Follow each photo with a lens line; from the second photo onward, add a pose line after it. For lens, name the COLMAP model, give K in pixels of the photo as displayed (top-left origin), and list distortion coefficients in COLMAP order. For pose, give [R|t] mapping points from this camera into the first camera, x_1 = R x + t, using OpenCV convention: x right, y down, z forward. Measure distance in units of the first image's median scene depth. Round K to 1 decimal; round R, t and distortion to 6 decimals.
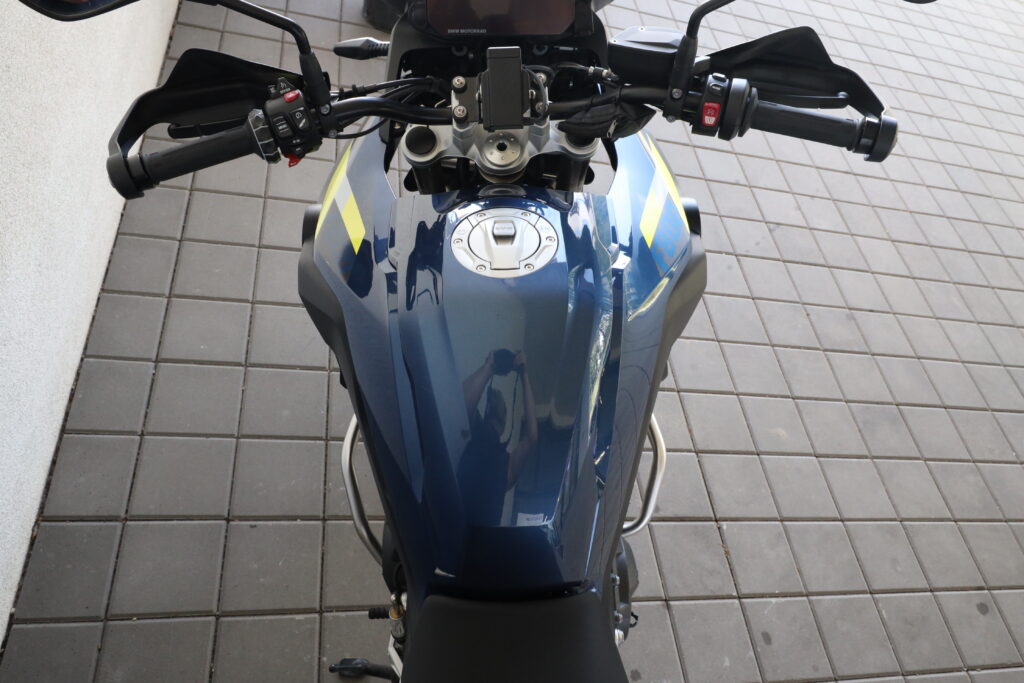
lens RADIAL K [[702.5, 0, 514.5], [0, 702.5, 340.9], [0, 0, 1]] dist [0.011287, 0.001298]
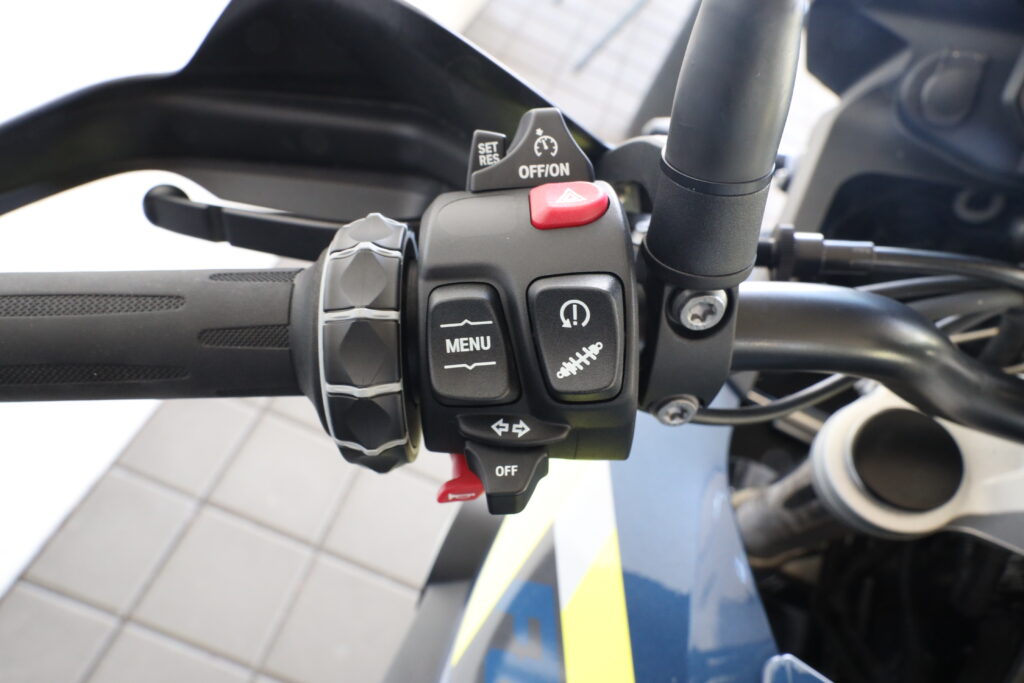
lens RADIAL K [[702.5, 0, 510.8], [0, 702.5, 341.4], [0, 0, 1]] dist [0.011287, 0.001298]
pose [[0.922140, 0.306201, -0.236430, -0.274459], [-0.342468, 0.930384, -0.130772, -0.282176], [0.179928, 0.201559, 0.962808, 0.820618]]
